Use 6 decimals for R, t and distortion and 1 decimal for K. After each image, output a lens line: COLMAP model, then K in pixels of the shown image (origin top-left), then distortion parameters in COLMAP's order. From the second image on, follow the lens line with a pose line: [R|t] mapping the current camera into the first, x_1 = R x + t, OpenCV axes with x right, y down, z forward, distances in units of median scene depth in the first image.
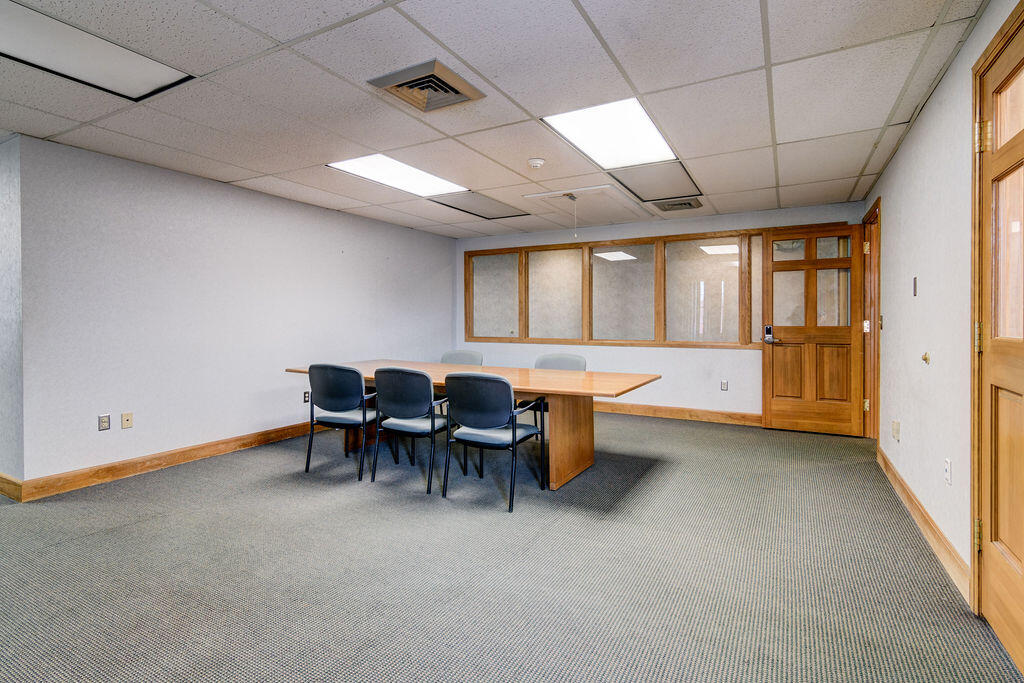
lens RADIAL K [[515.1, 0, 504.8], [0, 515.1, 325.0], [0, 0, 1]] dist [0.000364, 0.000015]
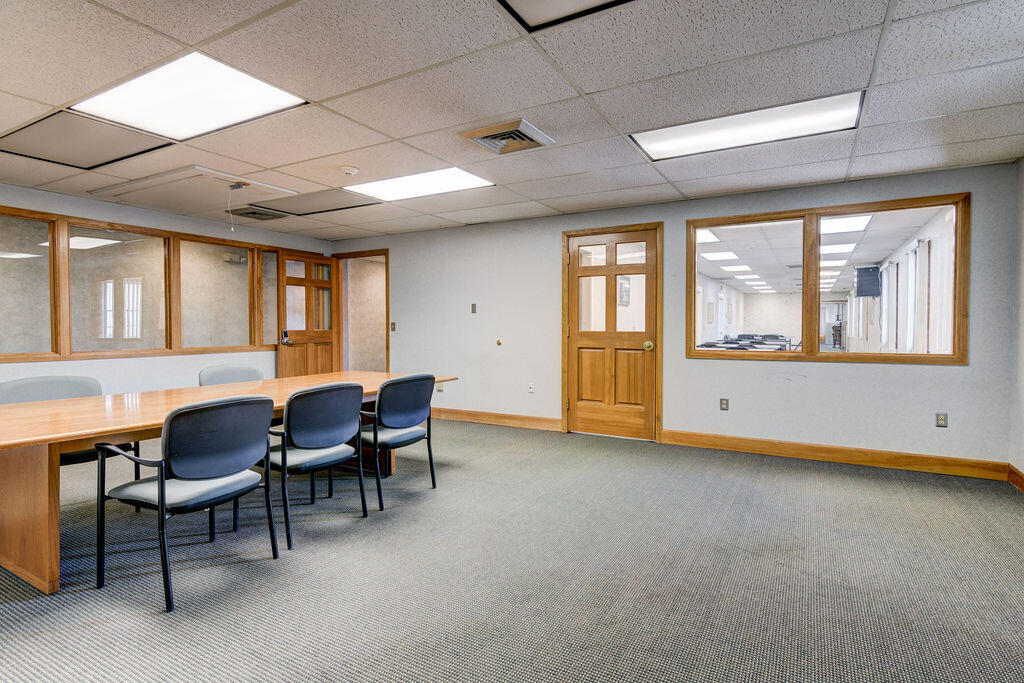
lens RADIAL K [[515.1, 0, 504.8], [0, 515.1, 325.0], [0, 0, 1]] dist [0.000364, 0.000015]
pose [[0.006065, 0.003092, 0.999977, -0.733112], [0.010003, 0.999945, -0.003152, -0.001295], [-0.999932, 0.010022, 0.006034, 0.523810]]
